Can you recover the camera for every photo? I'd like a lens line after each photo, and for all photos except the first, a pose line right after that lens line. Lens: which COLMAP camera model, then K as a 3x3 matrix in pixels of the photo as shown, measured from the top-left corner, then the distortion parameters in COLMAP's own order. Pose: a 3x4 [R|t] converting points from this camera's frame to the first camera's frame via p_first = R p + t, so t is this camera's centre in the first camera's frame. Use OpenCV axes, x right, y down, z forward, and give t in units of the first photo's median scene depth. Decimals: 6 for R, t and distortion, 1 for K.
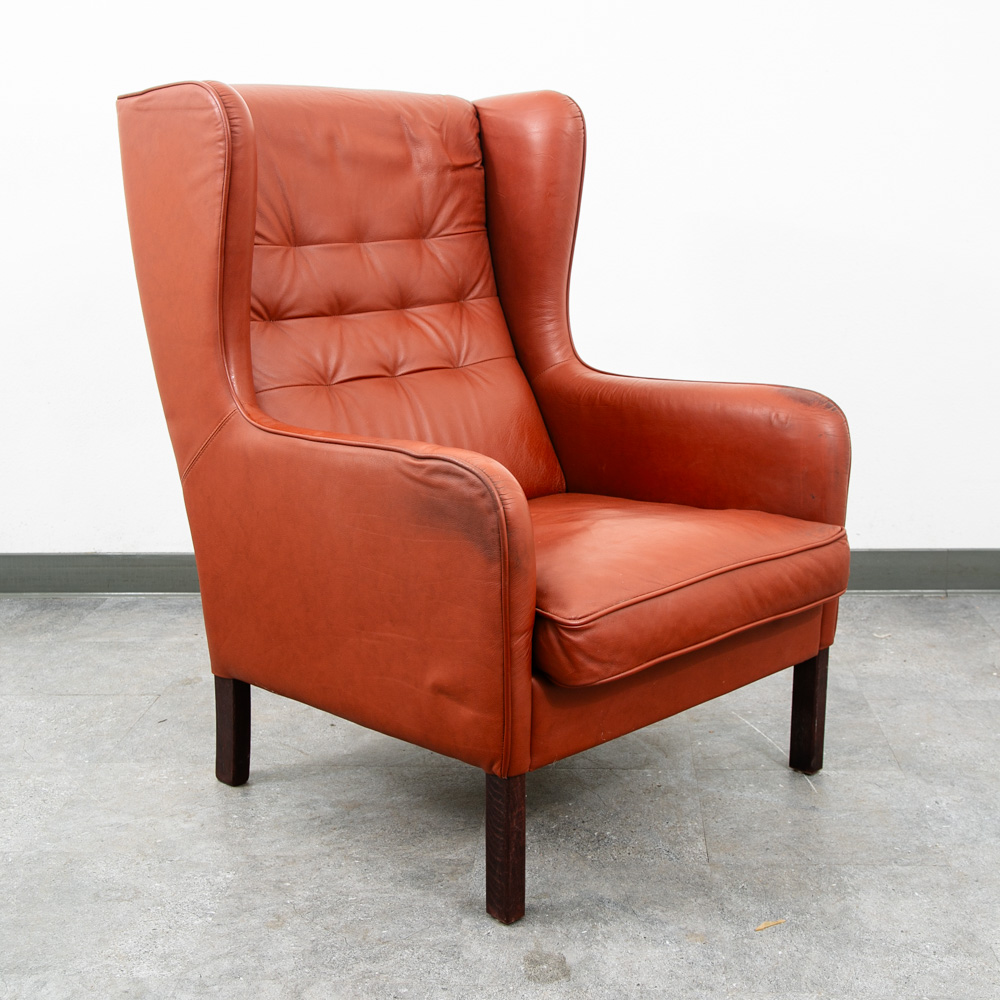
lens RADIAL K [[1459.3, 0, 500.0], [0, 1459.3, 500.0], [0, 0, 1]] dist [-0.021210, 0.066997]
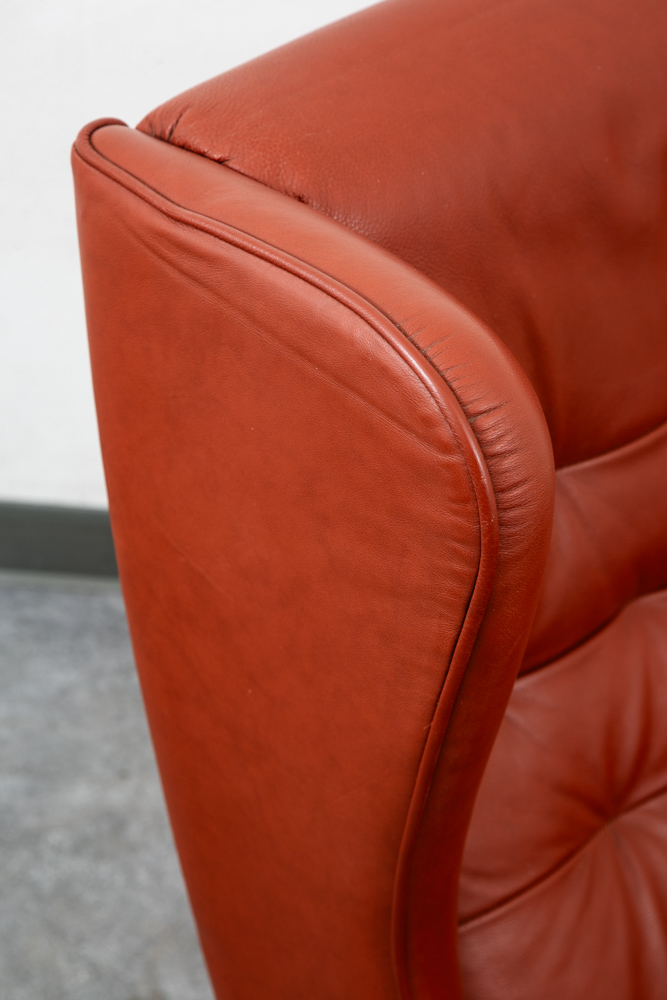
lens RADIAL K [[2416.5, 0, 333.5], [0, 2416.5, 500.0], [0, 0, 1]] dist [0.047368, 6.541547]
pose [[0.998869, 0.047254, -0.005177, -0.190159], [-0.040692, 0.906268, 0.420741, -0.417511], [0.024574, -0.420054, 0.907166, 0.453700]]
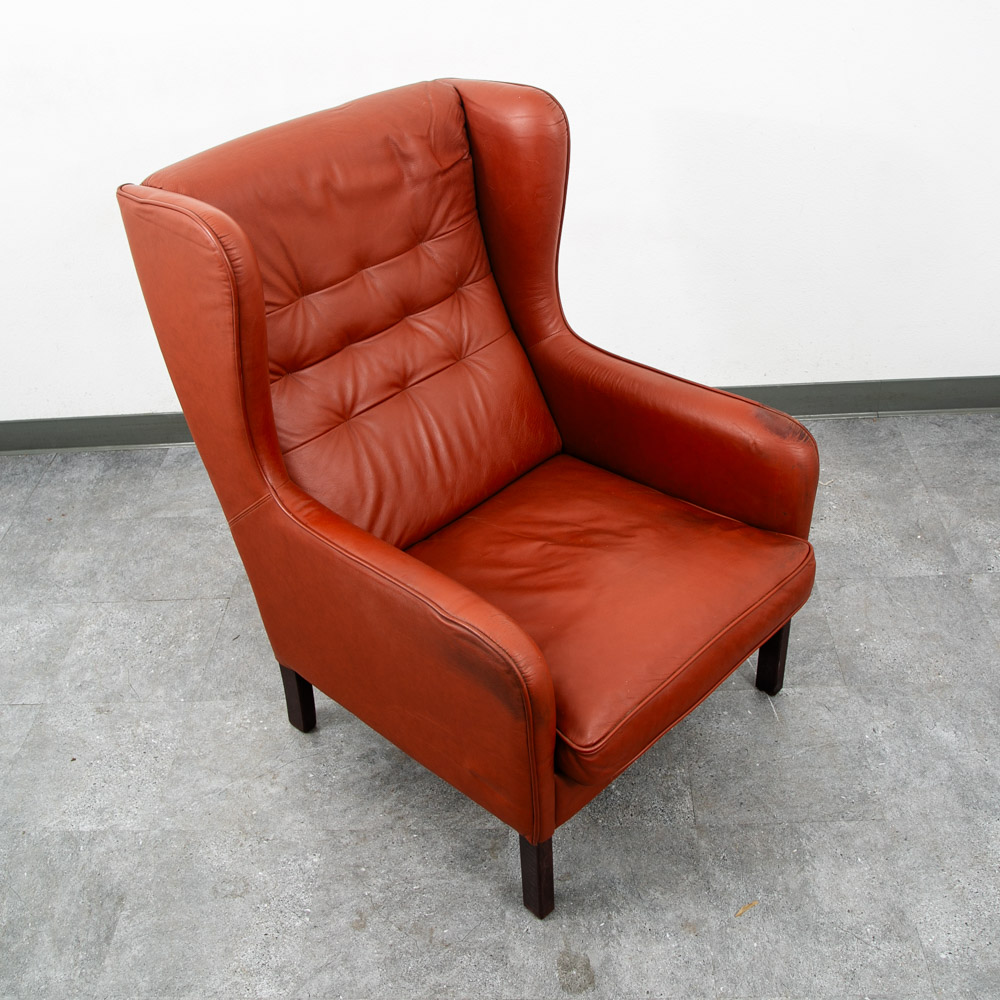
lens RADIAL K [[1172.5, 0, 500.8], [0, 1172.5, 454.6], [0, 0, 1]] dist [-0.112342, 0.090448]
pose [[0.998070, -0.061931, 0.004629, -0.007977], [0.056272, 0.933369, 0.354479, -0.359727], [-0.026274, -0.353535, 0.935052, 0.161510]]
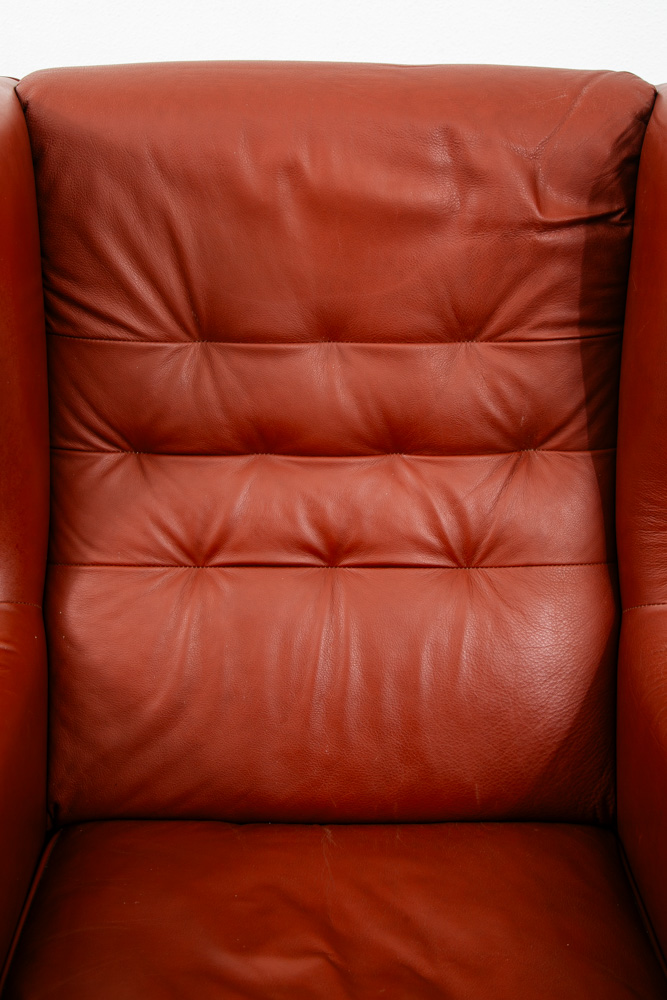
lens RADIAL K [[1264.4, 0, 334.7], [0, 1264.4, 485.8], [0, 0, 1]] dist [0.084971, 0.003562]
pose [[0.733972, 0.303028, -0.607832, 0.254469], [-0.166320, 0.947893, 0.271728, -0.273510], [0.658501, -0.098346, 0.746127, 0.622760]]
